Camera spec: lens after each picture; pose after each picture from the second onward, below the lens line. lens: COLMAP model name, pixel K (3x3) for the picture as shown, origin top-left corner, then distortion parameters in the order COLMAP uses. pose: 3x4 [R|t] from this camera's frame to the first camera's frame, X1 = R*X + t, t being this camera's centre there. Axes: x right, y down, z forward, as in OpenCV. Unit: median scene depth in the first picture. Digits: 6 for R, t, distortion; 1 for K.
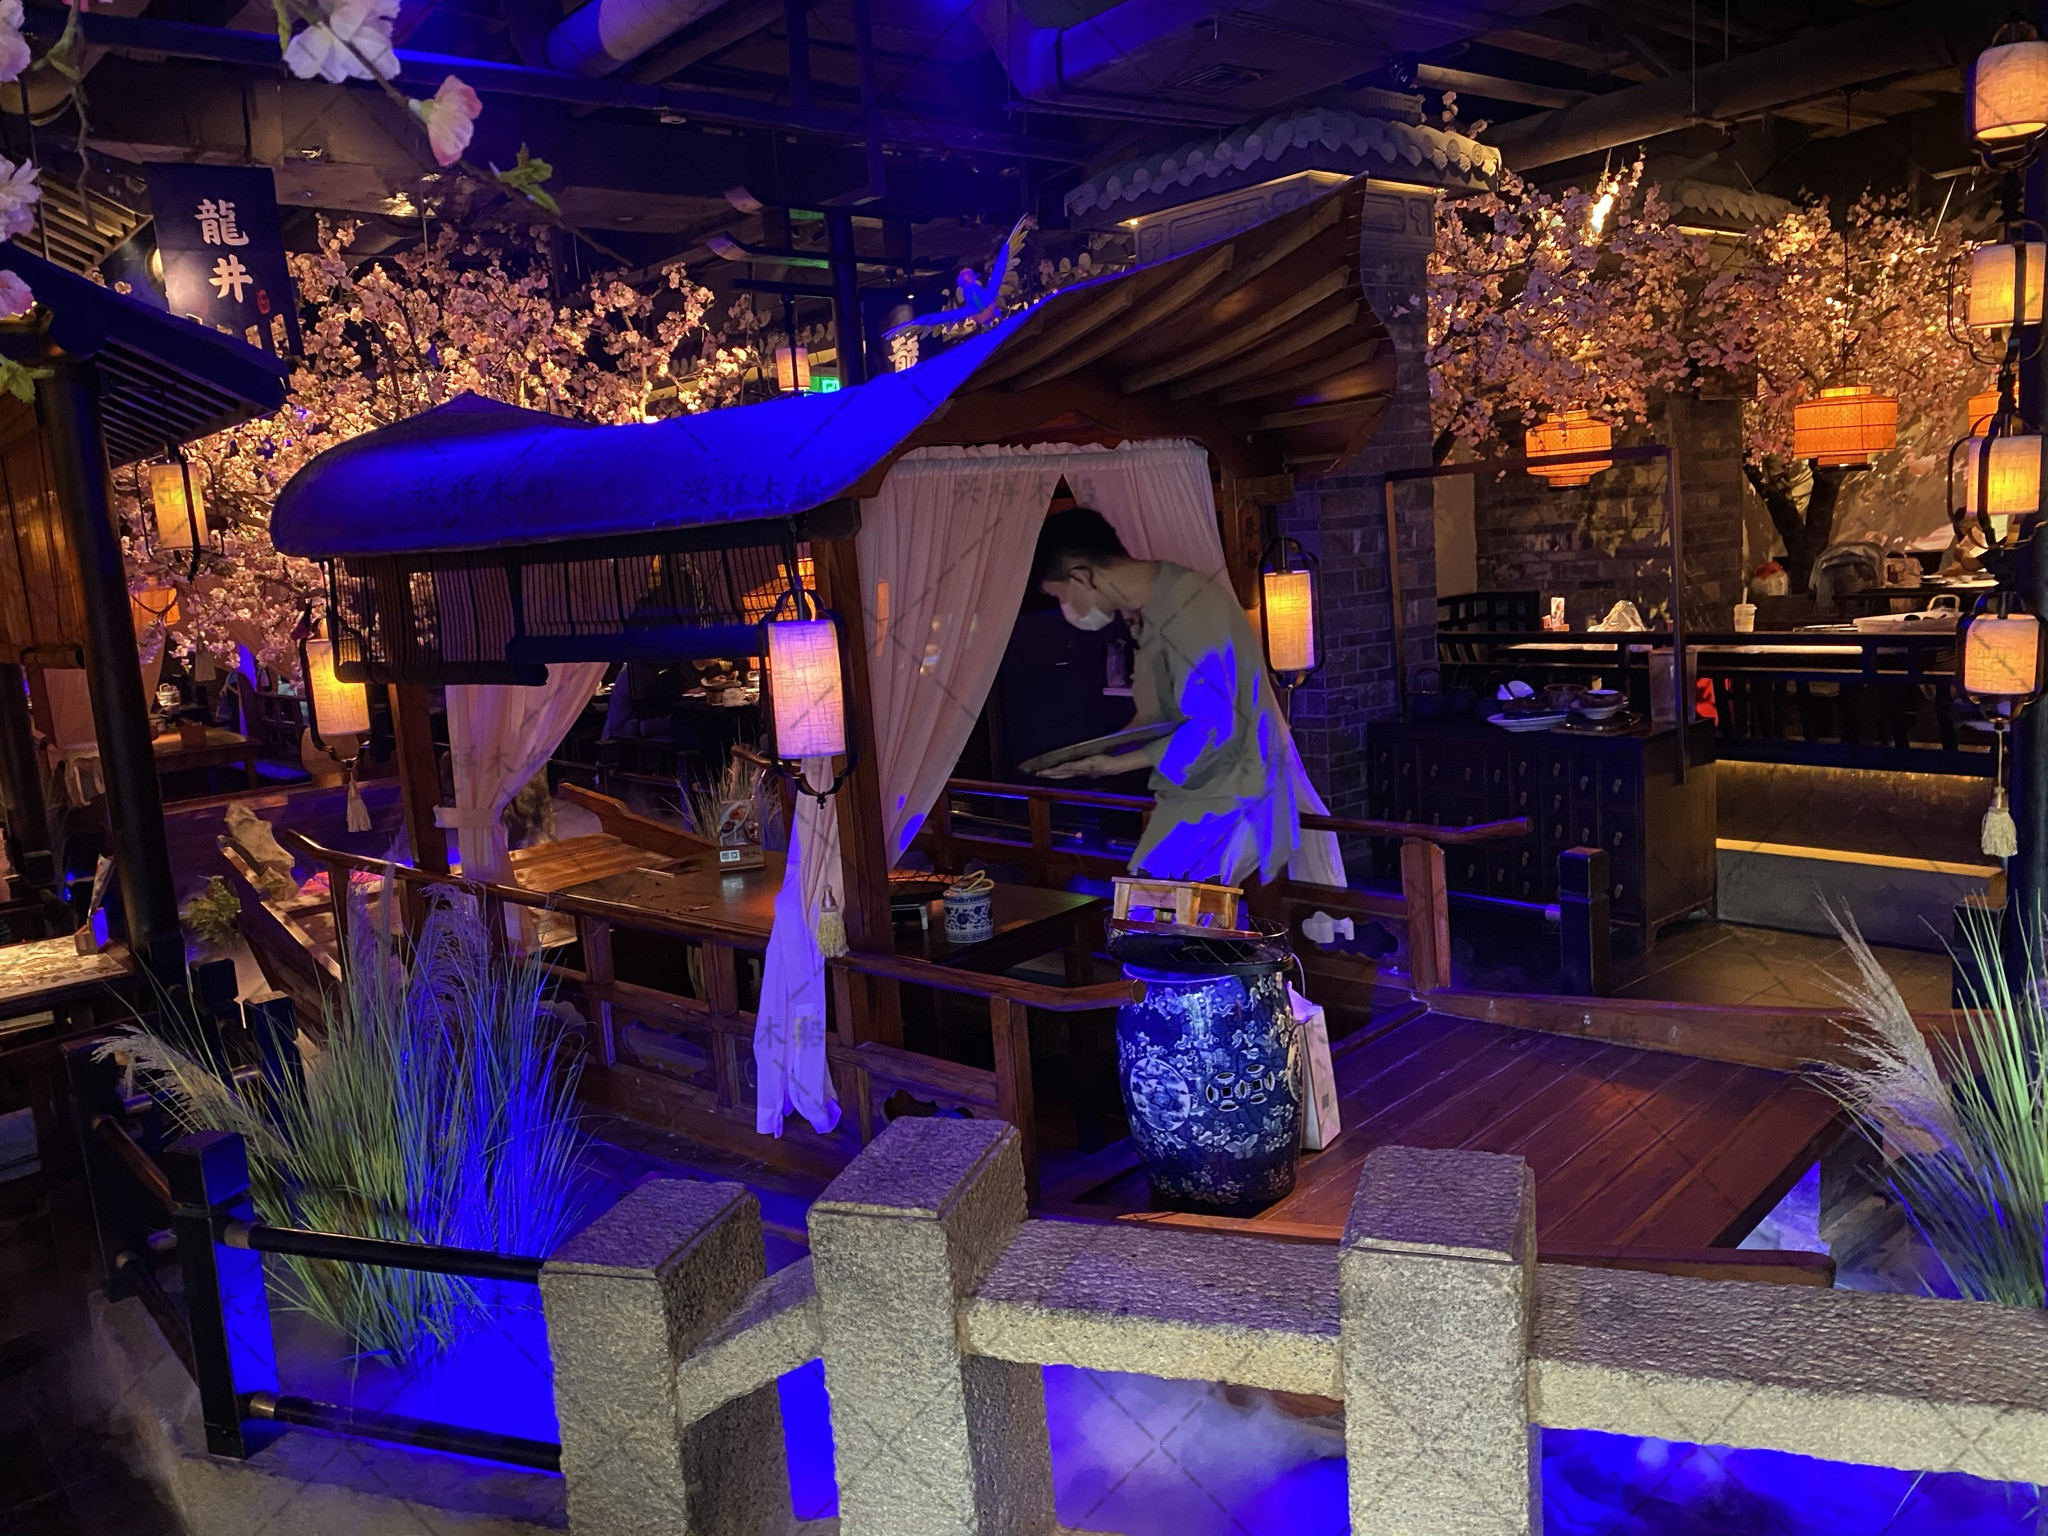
lens RADIAL K [[1528.1, 0, 1012.2], [0, 1528.1, 766.2], [0, 0, 1]] dist [0.003753, 0.010018]
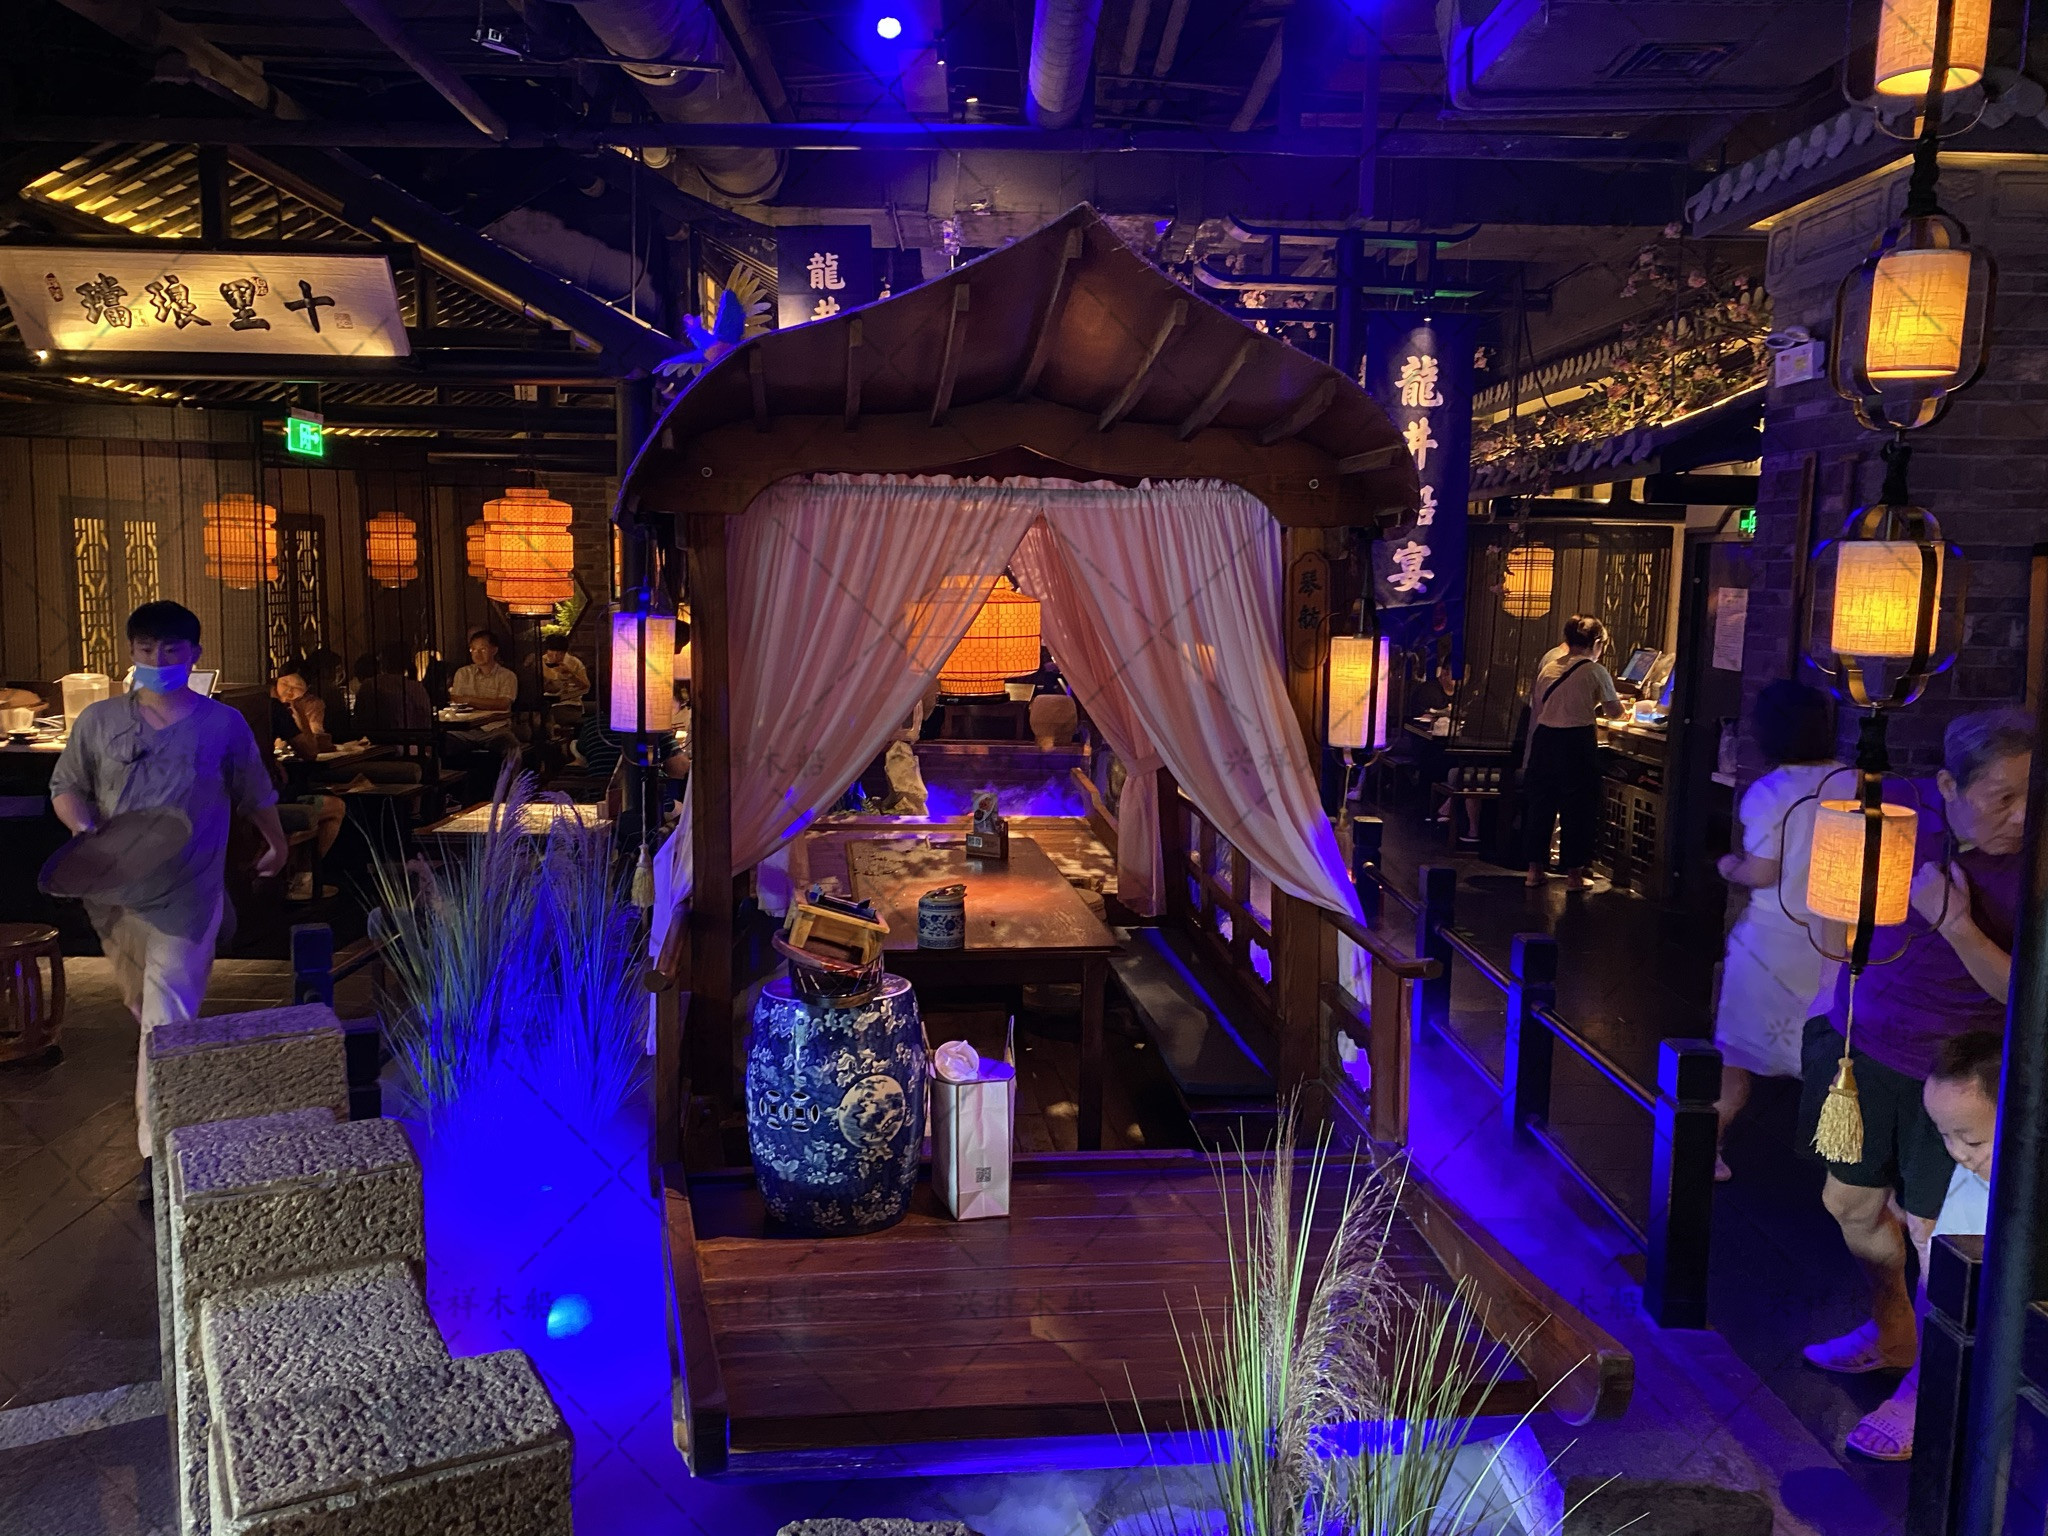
lens RADIAL K [[1533.5, 0, 1019.0], [0, 1533.5, 769.9], [0, 0, 1]] dist [0.001362, 0.011471]
pose [[0.770496, 0.168124, -0.614874, 0.584547], [-0.172176, 0.983629, 0.053199, -0.064462], [0.613752, 0.064876, 0.786829, 0.185471]]
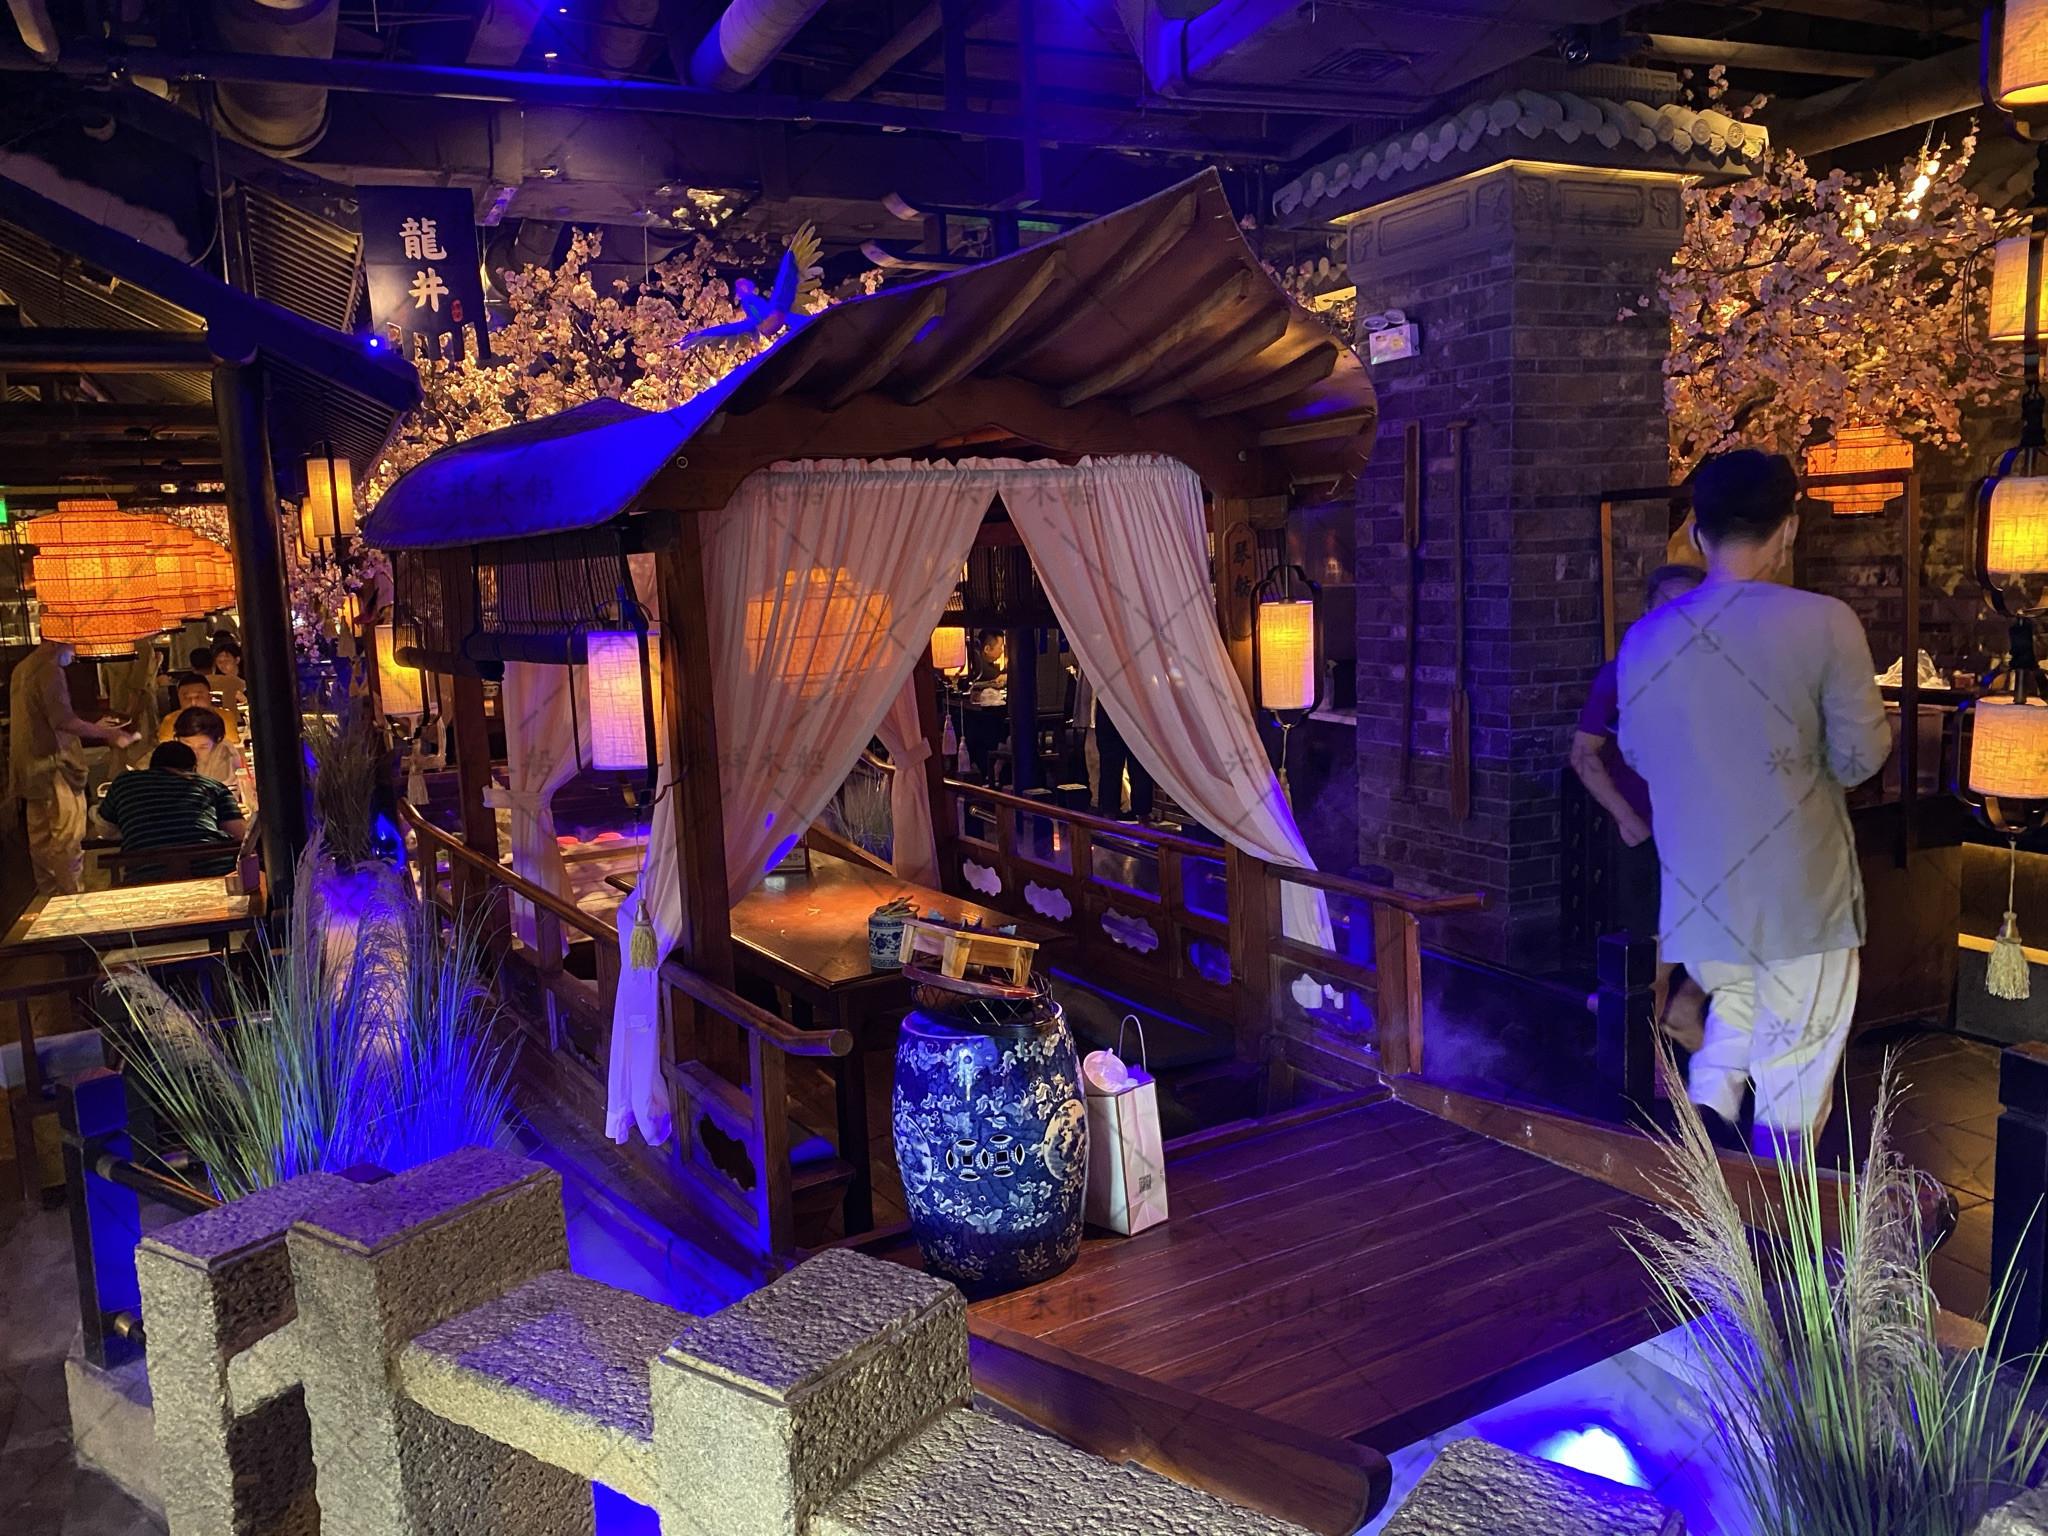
lens RADIAL K [[1533.5, 0, 1019.0], [0, 1533.5, 769.9], [0, 0, 1]] dist [0.001362, 0.011471]
pose [[0.964425, 0.071378, -0.254538, 0.264791], [-0.071140, 0.997415, 0.010153, -0.024232], [0.254605, 0.008316, 0.967009, 0.069468]]
